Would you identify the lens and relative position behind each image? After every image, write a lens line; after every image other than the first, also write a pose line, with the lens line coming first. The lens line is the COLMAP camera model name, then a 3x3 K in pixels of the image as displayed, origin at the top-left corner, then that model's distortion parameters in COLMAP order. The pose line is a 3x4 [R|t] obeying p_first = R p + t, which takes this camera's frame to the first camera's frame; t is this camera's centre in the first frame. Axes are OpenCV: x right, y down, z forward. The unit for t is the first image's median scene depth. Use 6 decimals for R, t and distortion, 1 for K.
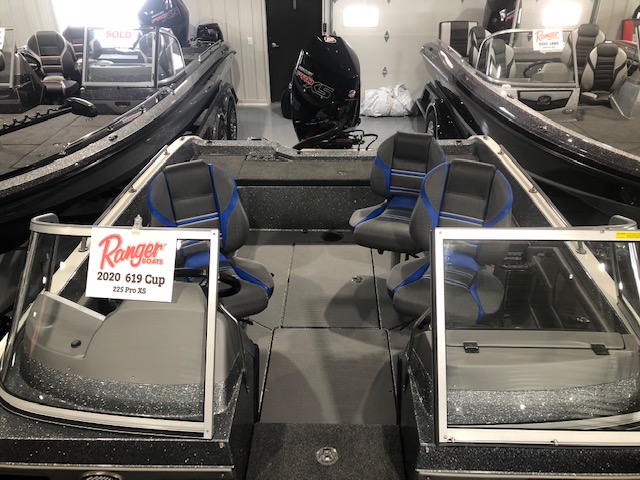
lens RADIAL K [[525.9, 0, 320.0], [0, 525.9, 240.0], [0, 0, 1]] dist [0.067467, -0.001076]
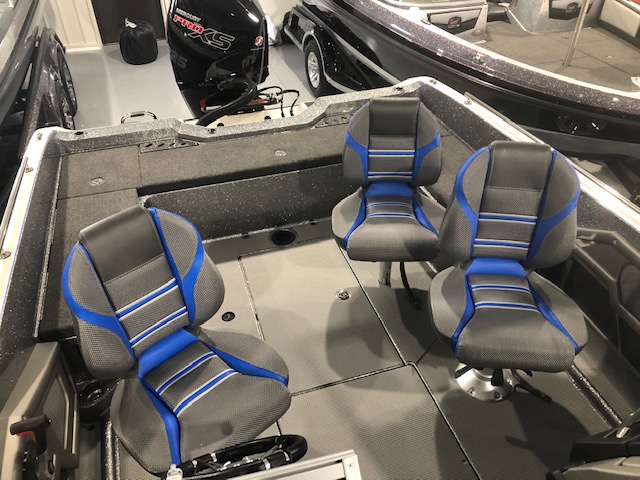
lens RADIAL K [[533.8, 0, 320.0], [0, 533.8, 240.0], [0, 0, 1]] dist [0.027440, 0.004320]
pose [[0.947507, -0.201243, 0.248459, -0.104090], [0.165828, 0.973695, 0.156267, -0.098814], [-0.273371, -0.106862, 0.955954, 0.193497]]
